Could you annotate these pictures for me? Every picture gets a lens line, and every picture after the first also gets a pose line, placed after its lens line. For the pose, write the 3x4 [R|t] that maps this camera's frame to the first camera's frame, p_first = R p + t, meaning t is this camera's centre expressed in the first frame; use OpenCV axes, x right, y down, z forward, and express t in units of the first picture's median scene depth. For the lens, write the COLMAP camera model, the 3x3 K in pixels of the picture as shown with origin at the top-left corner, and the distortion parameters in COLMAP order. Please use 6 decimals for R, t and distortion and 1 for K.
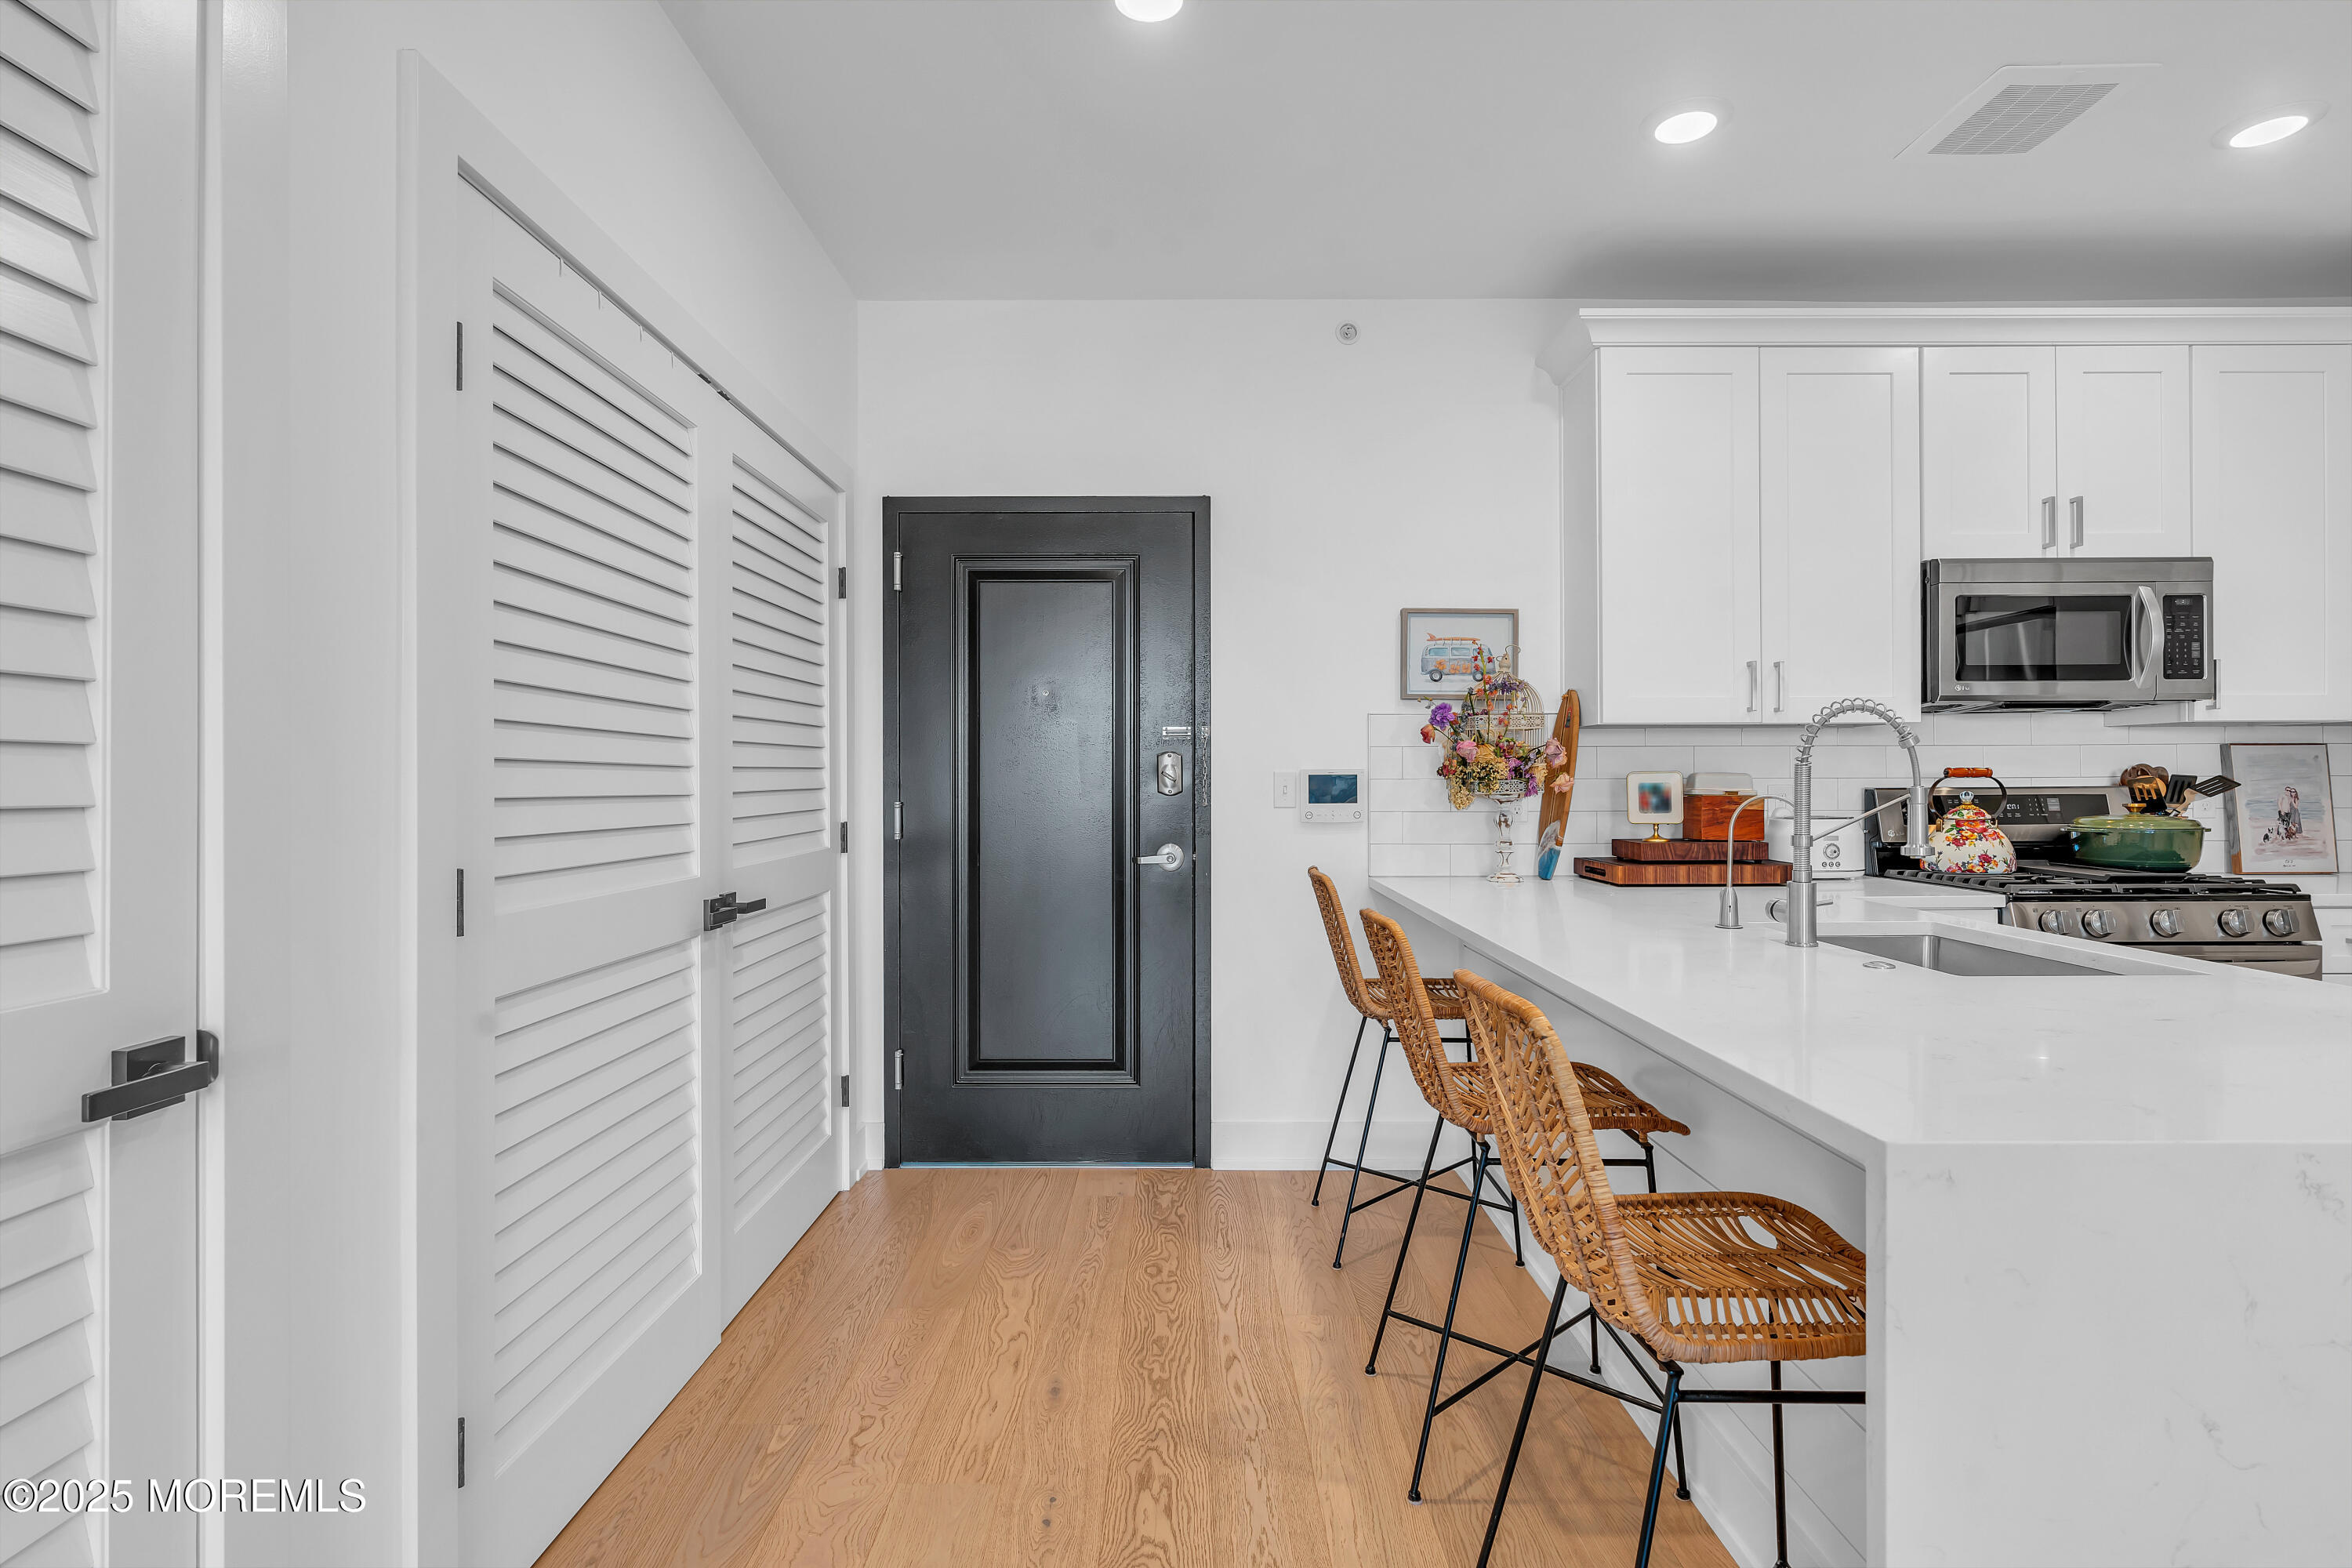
lens RADIAL K [[1116.5, 0, 1183.3], [0, 1116.5, 780.5], [0, 0, 1]] dist [-0.009071, 0.004228]
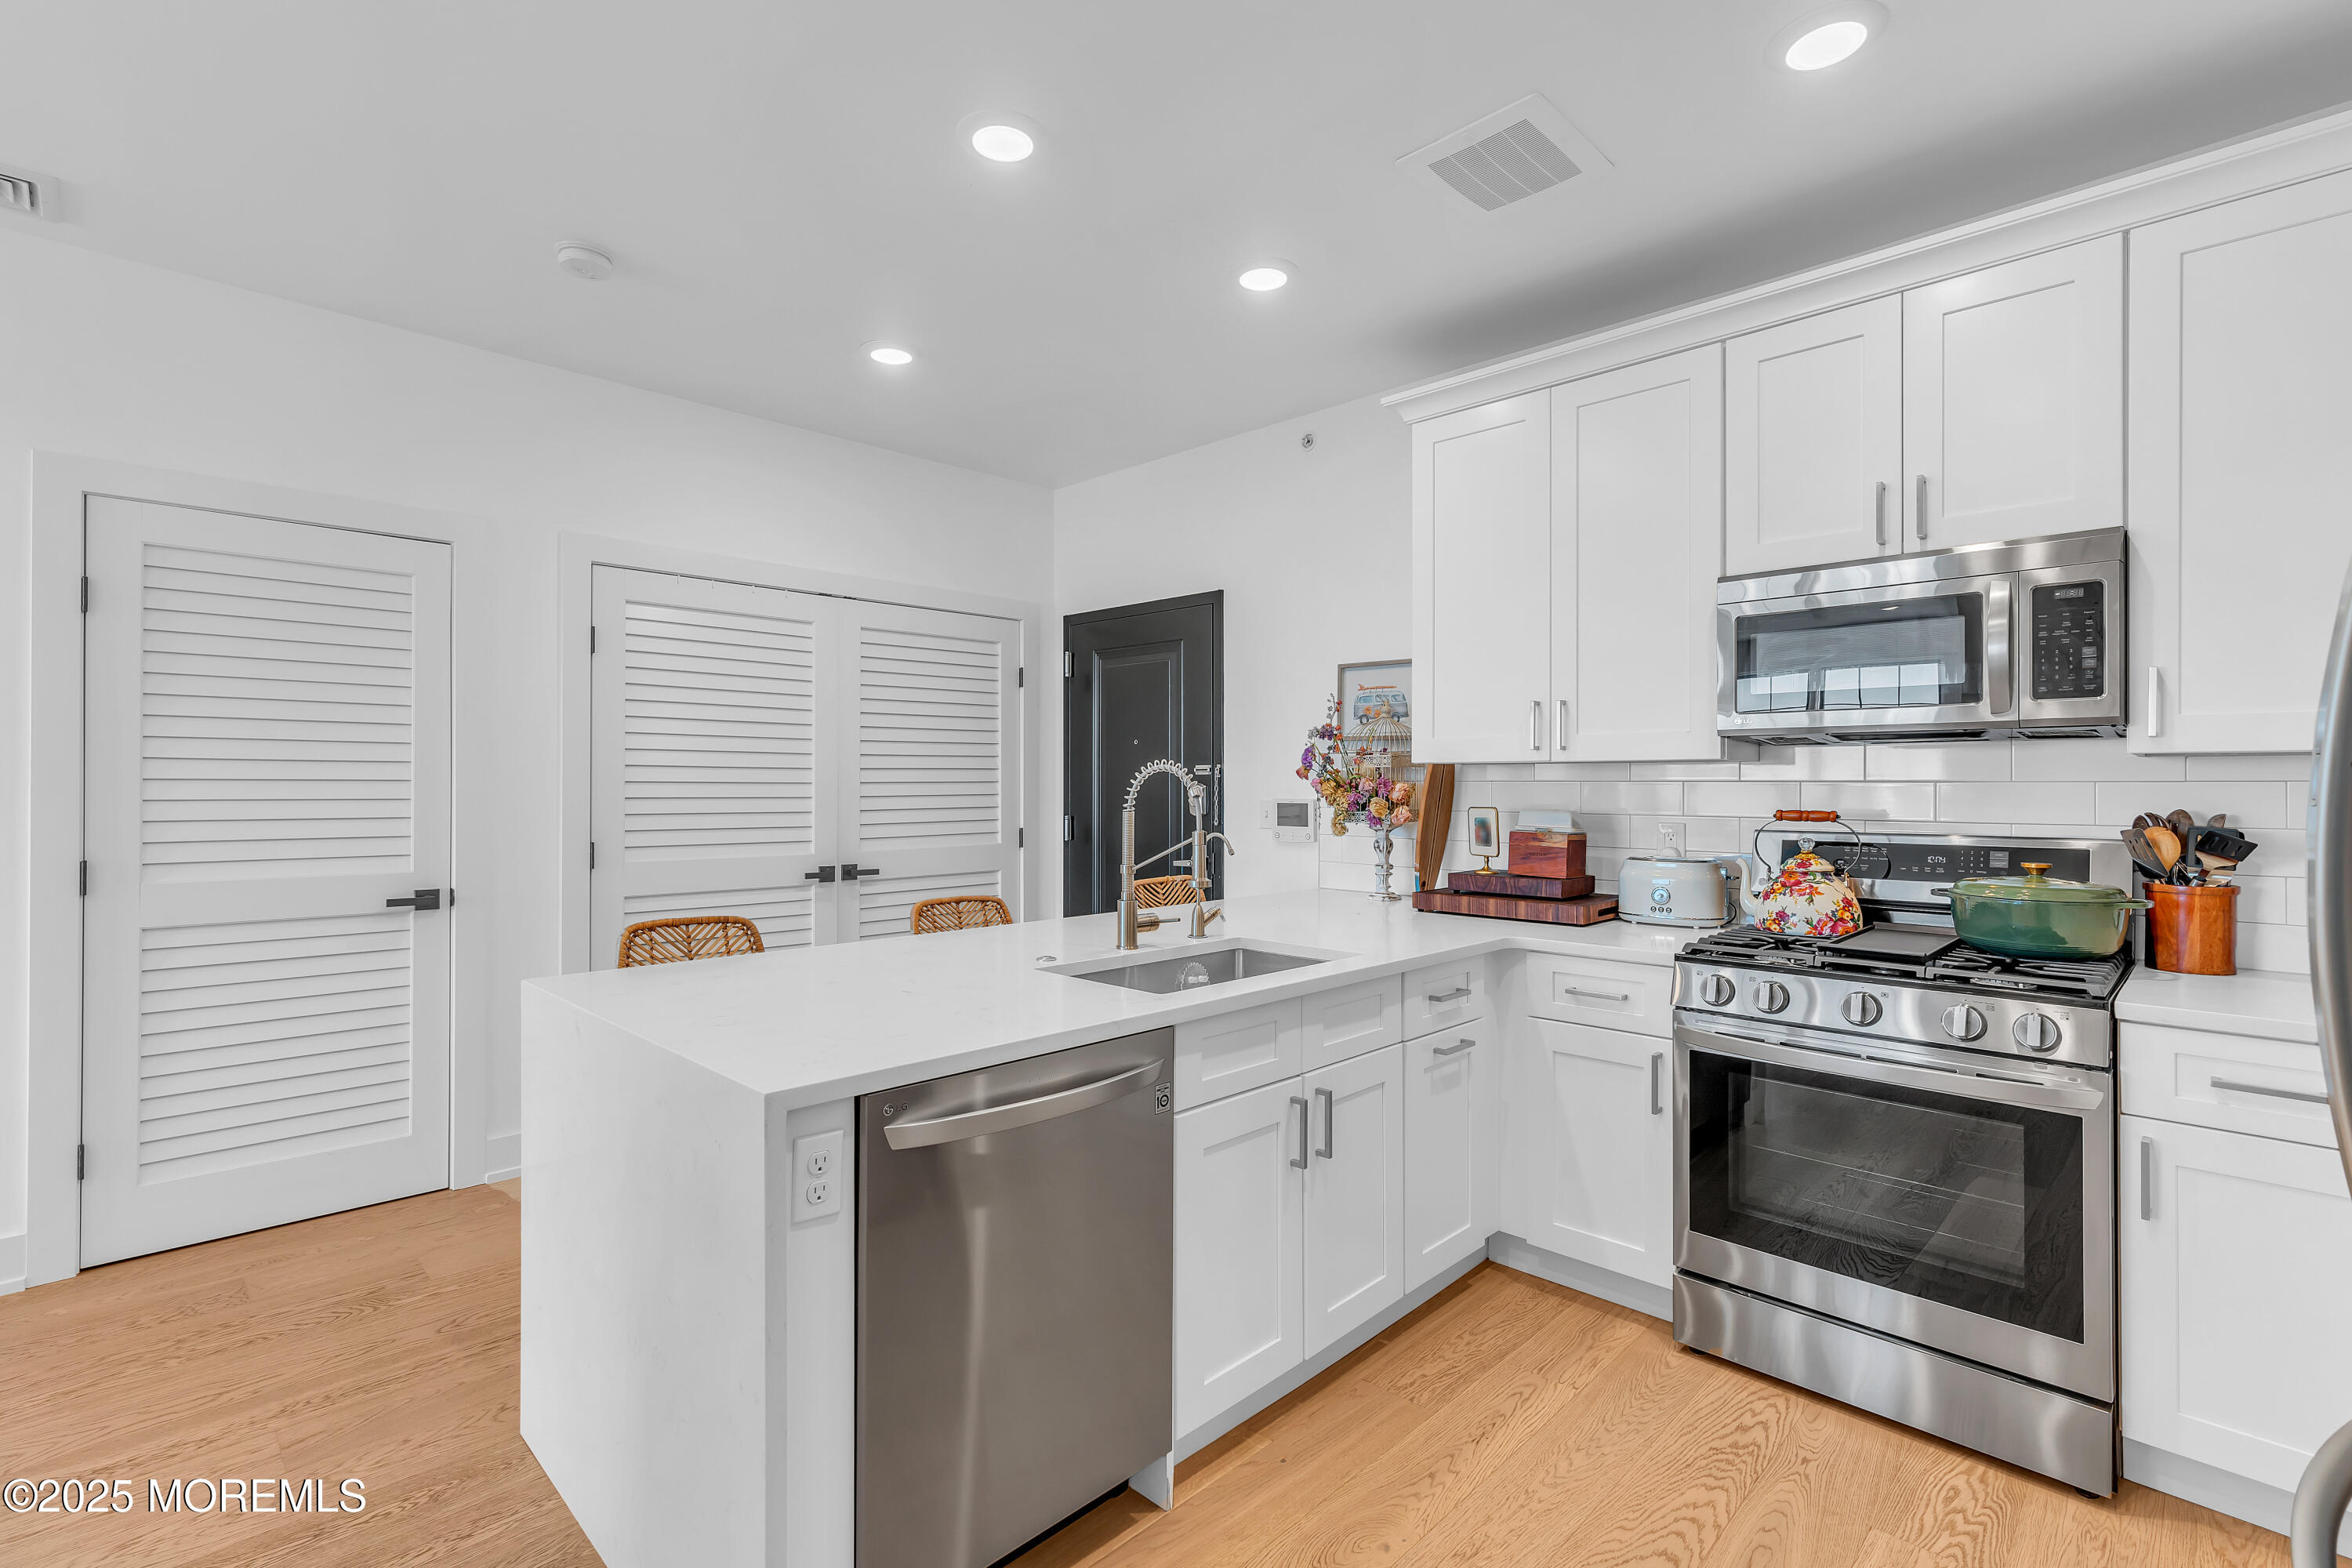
lens RADIAL K [[1063.7, 0, 1183.5], [0, 1063.7, 781.0], [0, 0, 1]] dist [-0.008883, 0.004107]
pose [[0.713369, 0.003453, -0.700780, 0.927023], [-0.002709, 0.999994, 0.002170, -0.034036], [0.700783, 0.000350, 0.713374, 0.080444]]
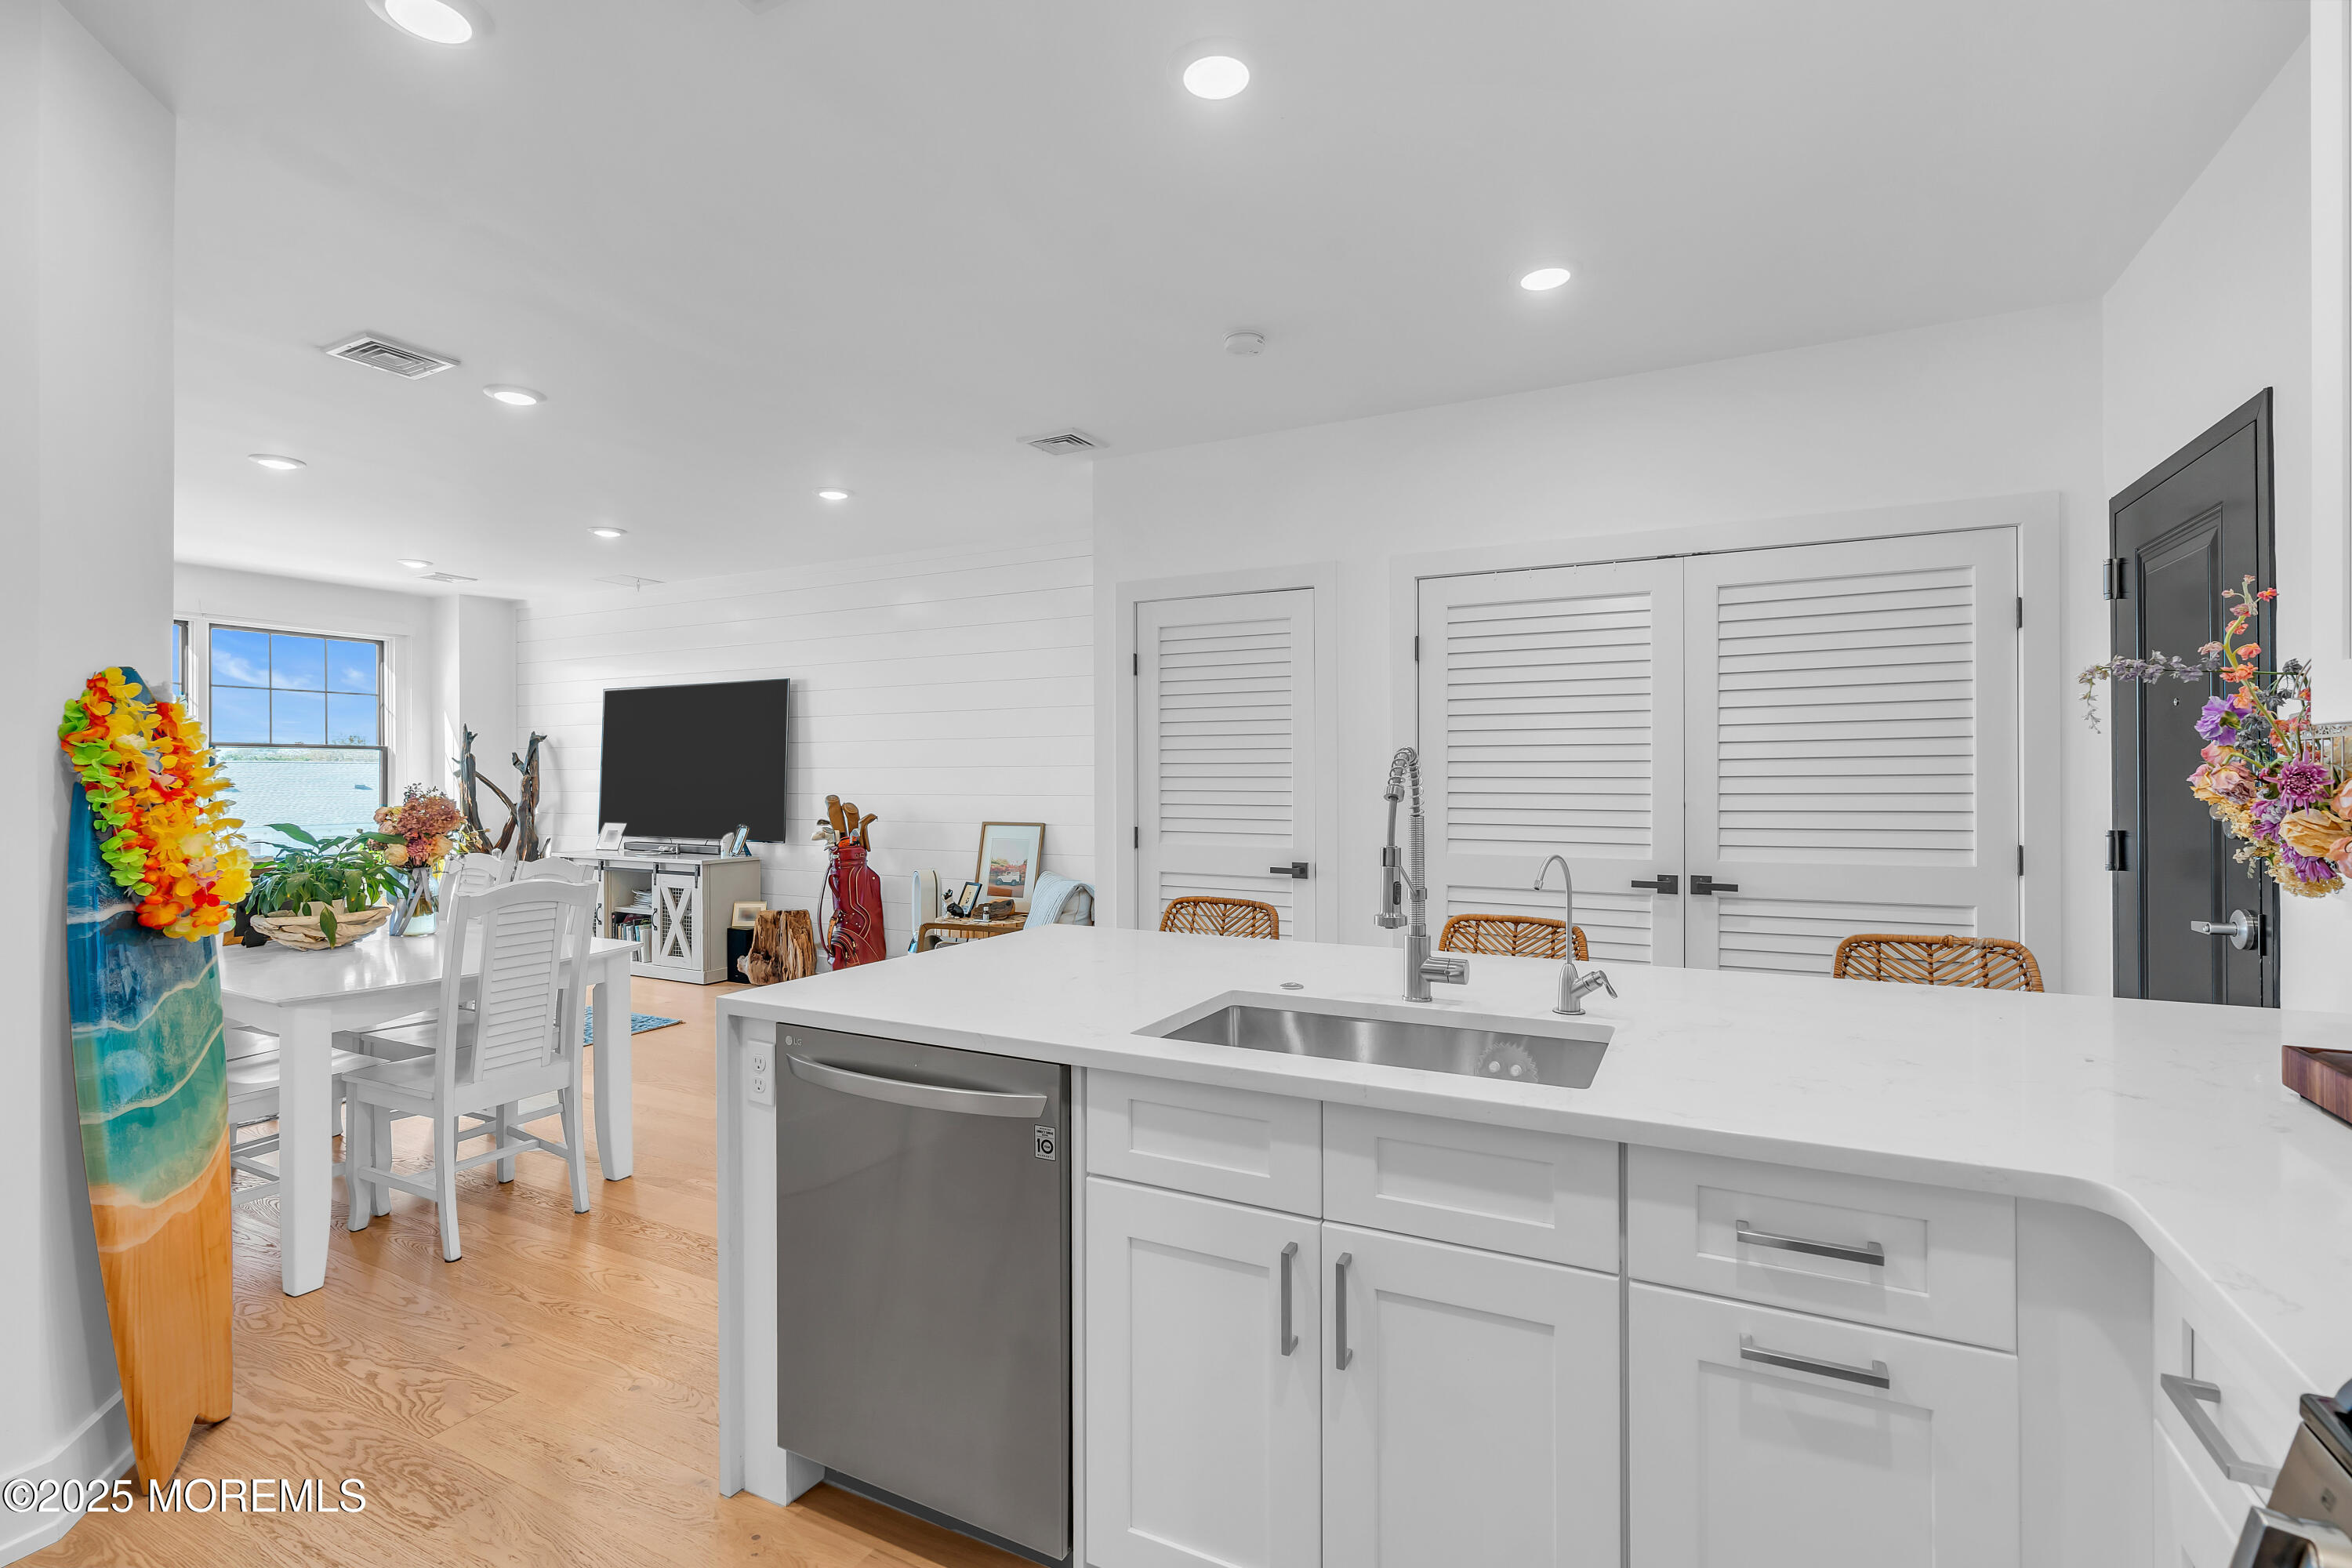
lens RADIAL K [[1063.7, 0, 1162.9], [0, 1063.7, 776.8], [0, 0, 1]] dist [-0.008883, 0.004107]
pose [[-0.453147, 0.002925, -0.891431, 0.931884], [0.006808, 0.999977, -0.000179, -0.031649], [0.891410, -0.006150, -0.453157, 0.736849]]
